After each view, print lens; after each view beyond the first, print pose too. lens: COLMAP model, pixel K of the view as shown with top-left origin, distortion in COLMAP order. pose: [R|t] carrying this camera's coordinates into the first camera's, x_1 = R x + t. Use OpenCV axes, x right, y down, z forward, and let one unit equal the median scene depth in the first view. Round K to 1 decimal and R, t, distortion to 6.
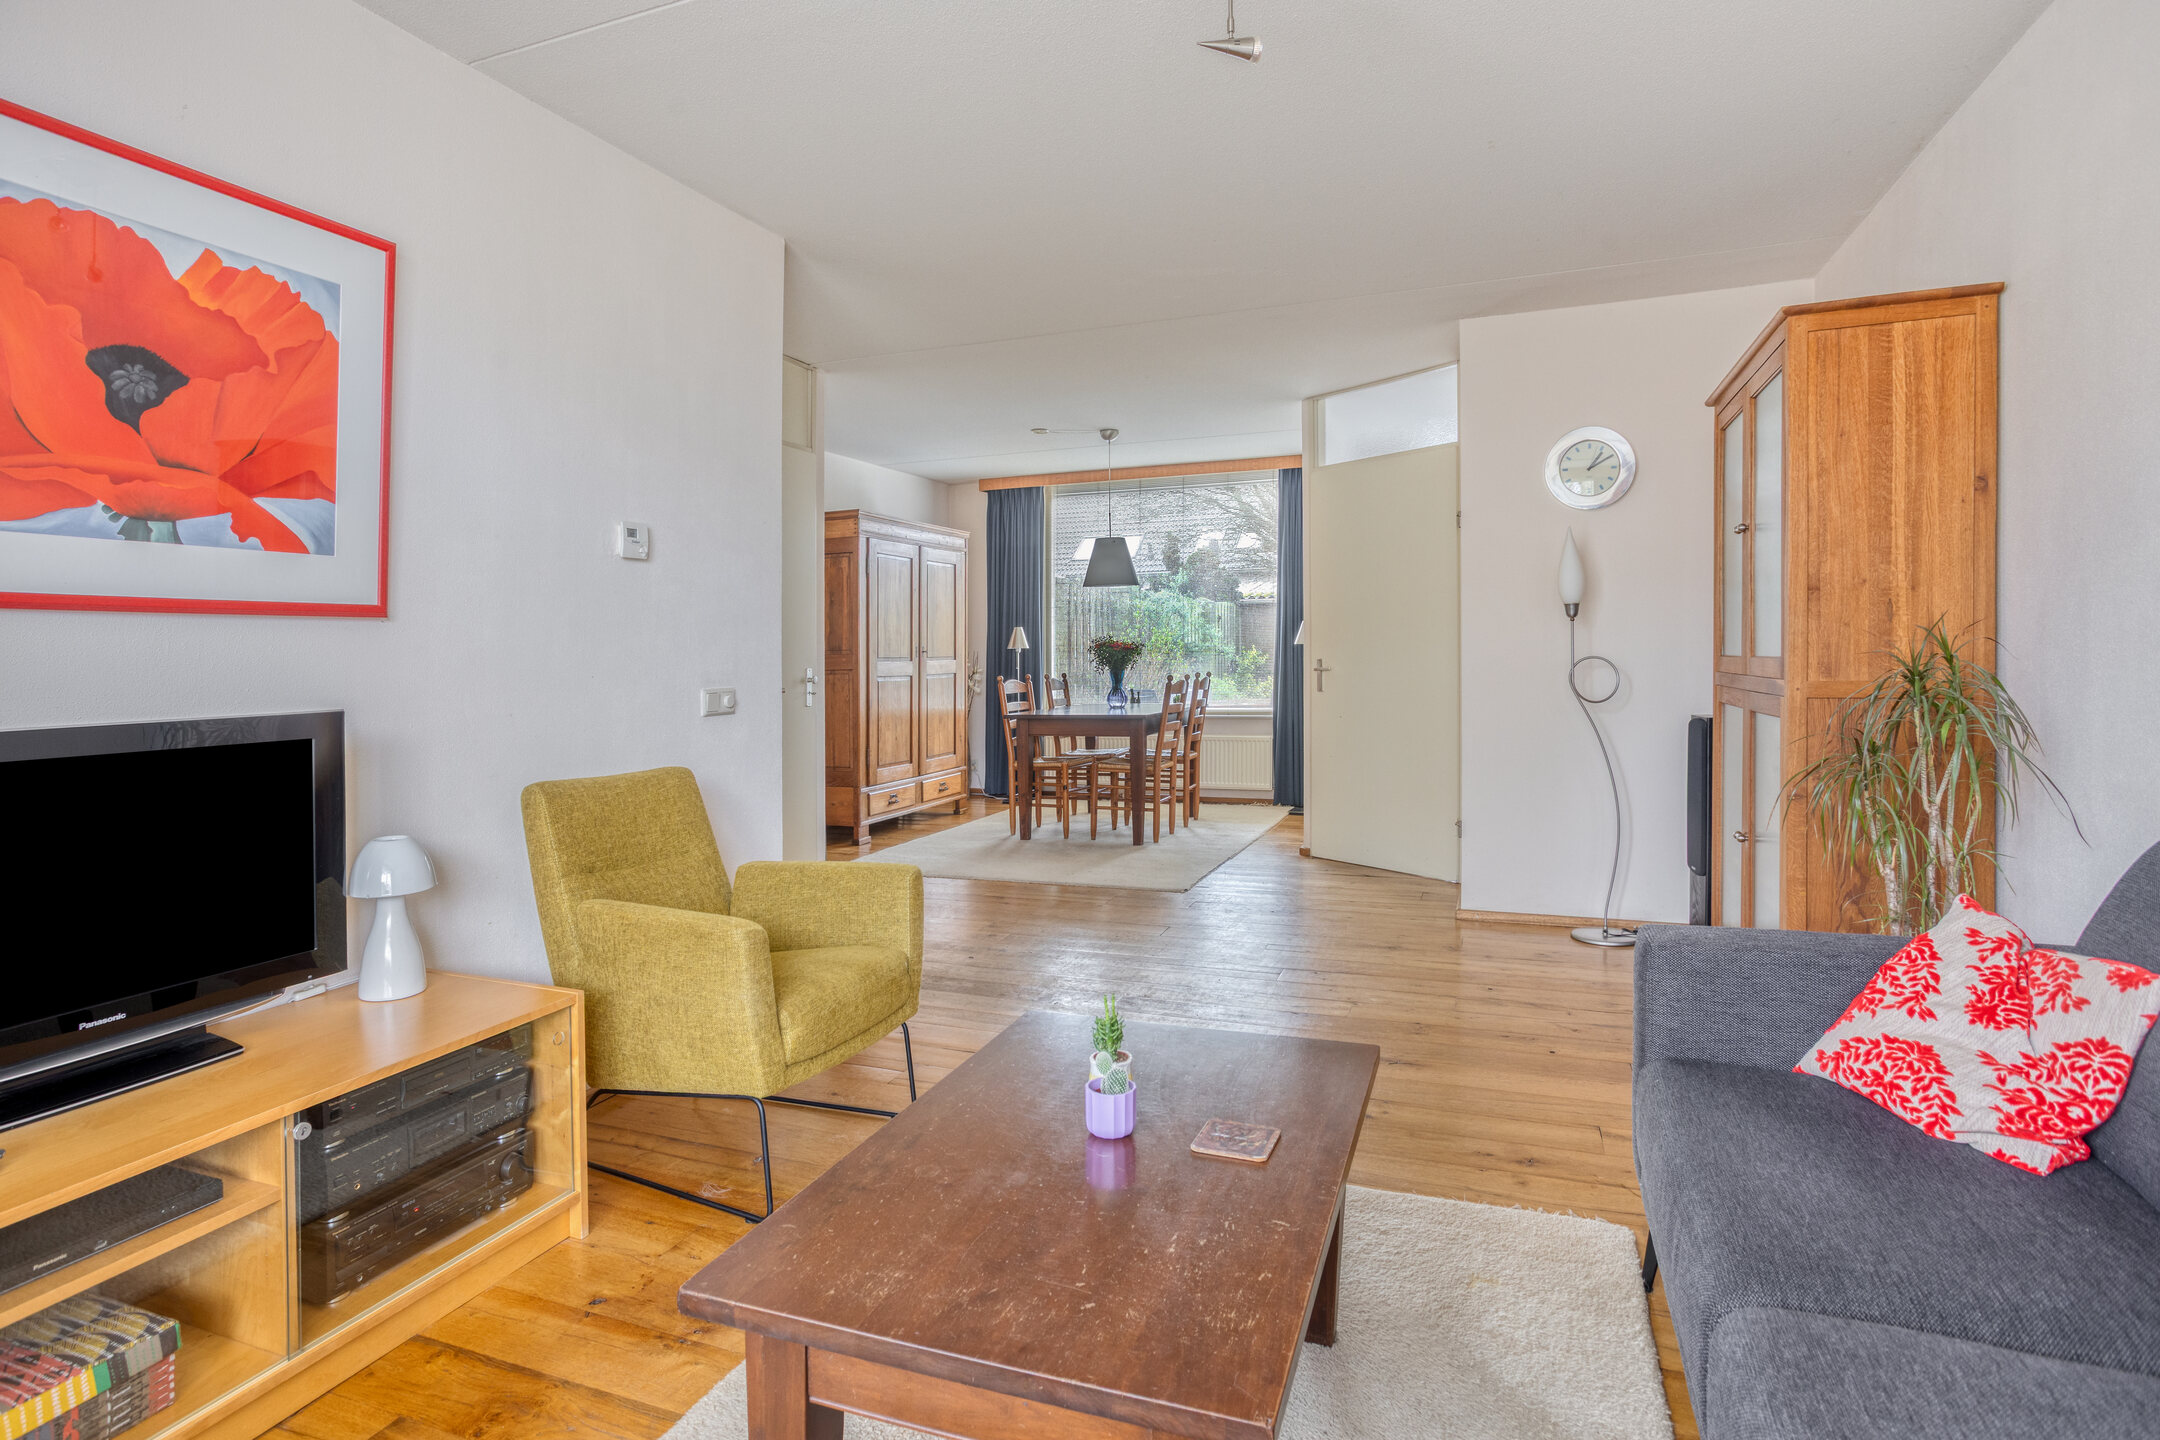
lens RADIAL K [[1145.3, 0, 1084.0], [0, 1145.3, 695.4], [0, 0, 1]] dist [-0.060971, 0.031119]
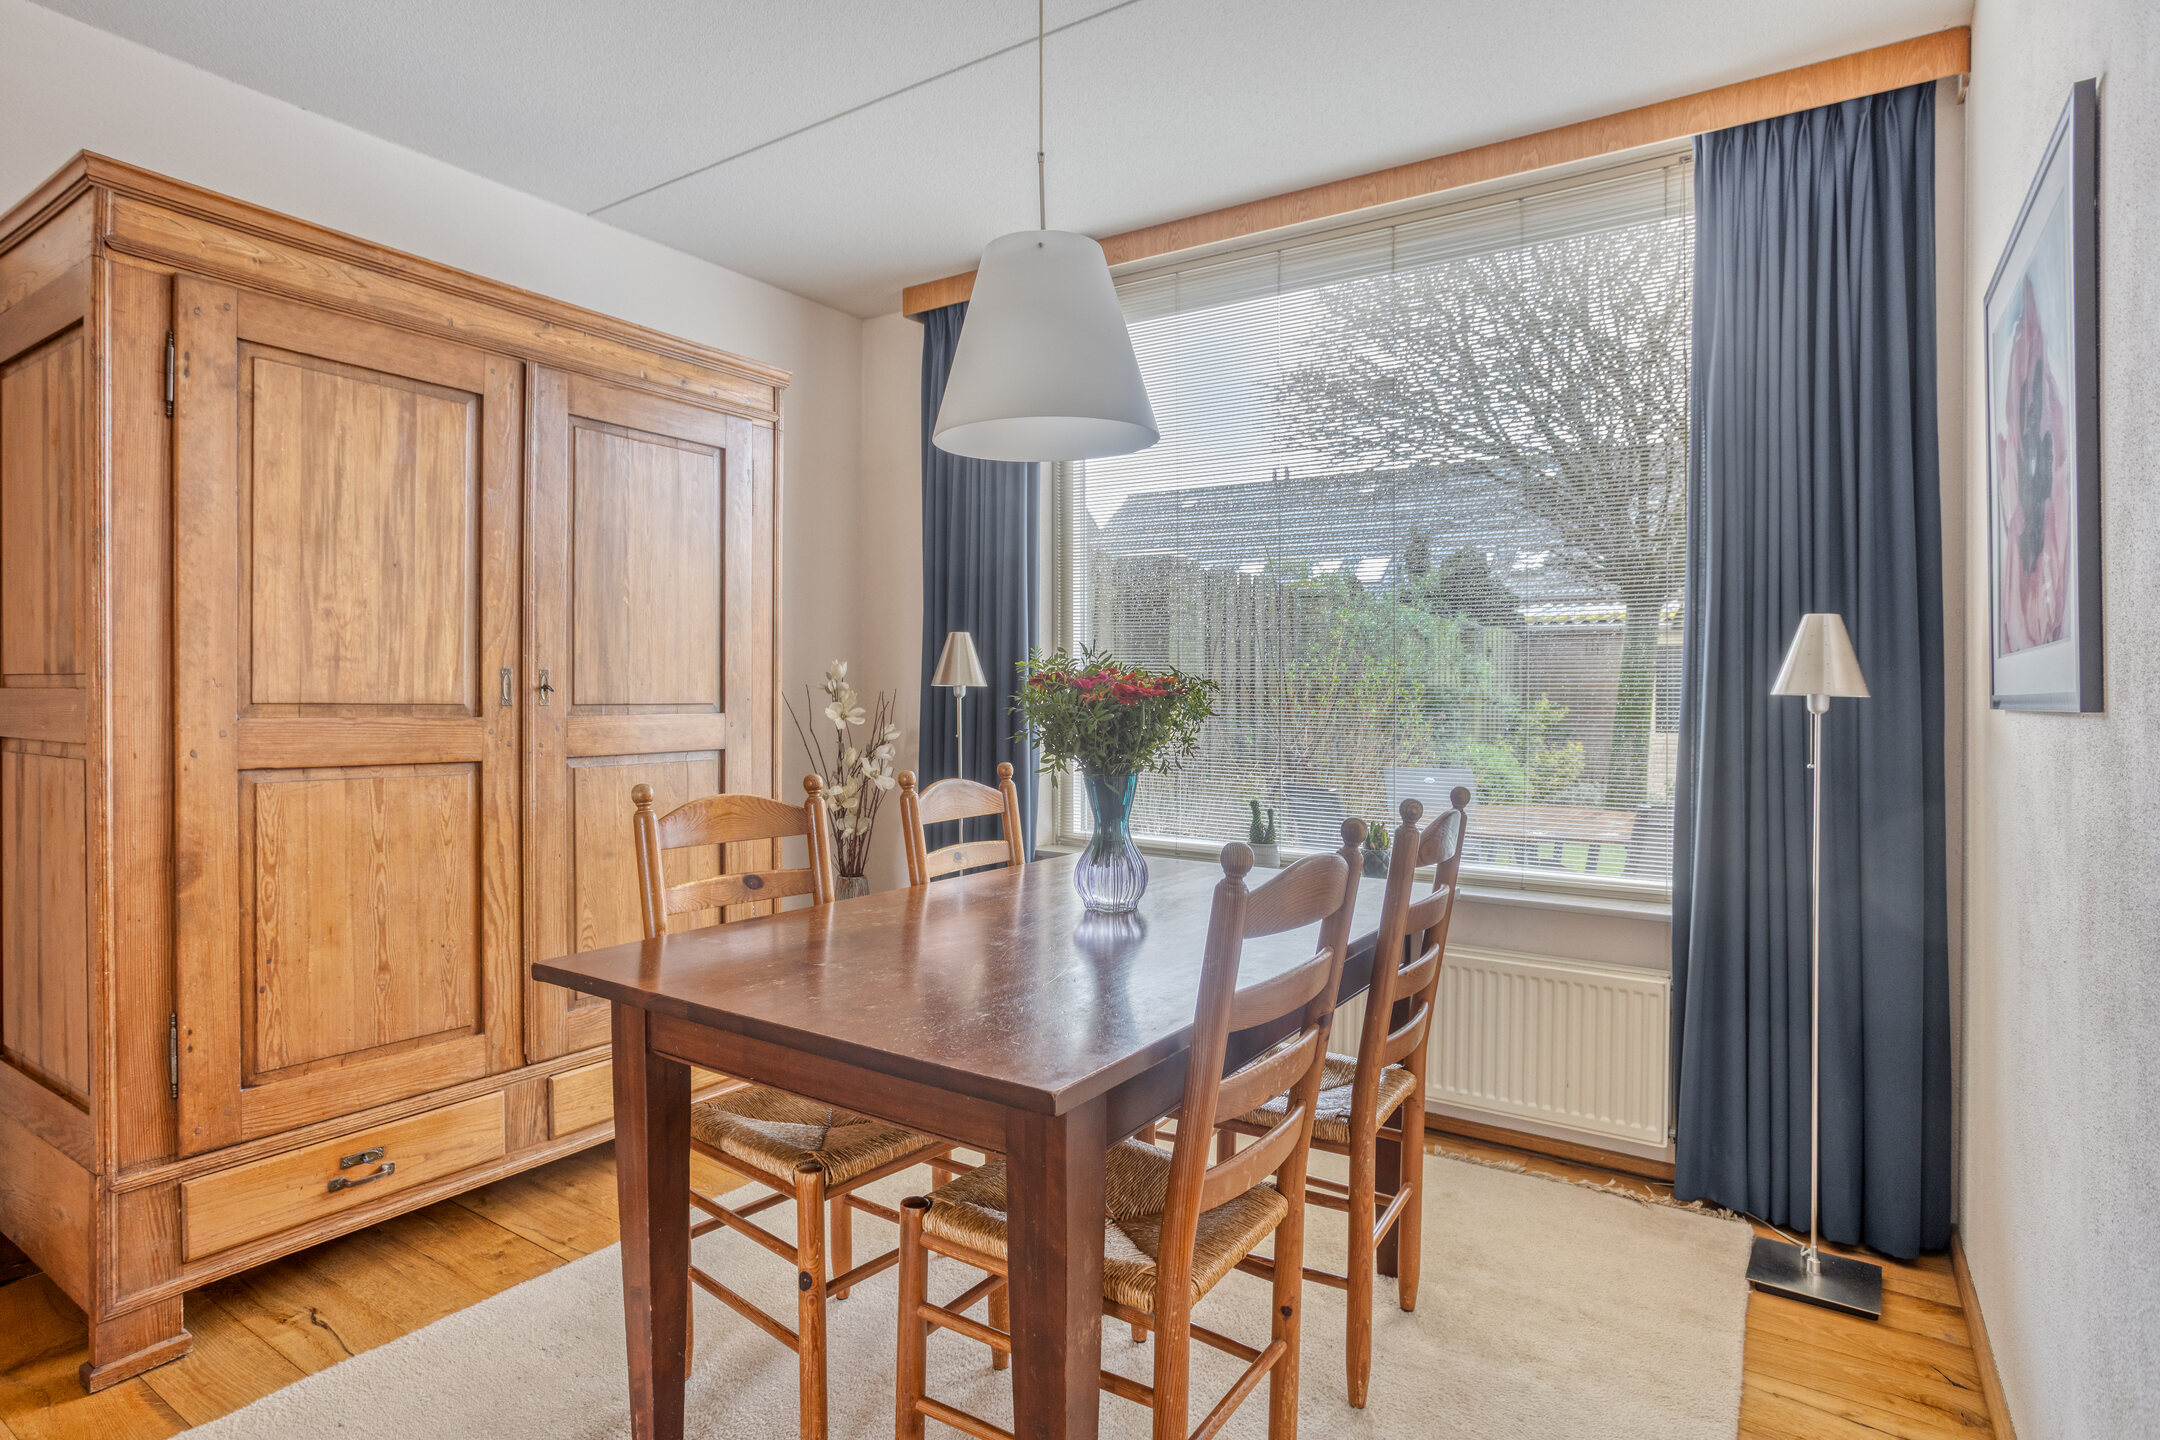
lens RADIAL K [[1131.1, 0, 1051.2], [0, 1131.1, 722.5], [0, 0, 1]] dist [-0.059573, 0.036648]
pose [[0.968177, 0.012537, -0.249953, 0.075215], [-0.017356, 0.999703, -0.017085, -0.023772], [0.249665, 0.020880, 0.968107, 0.668768]]
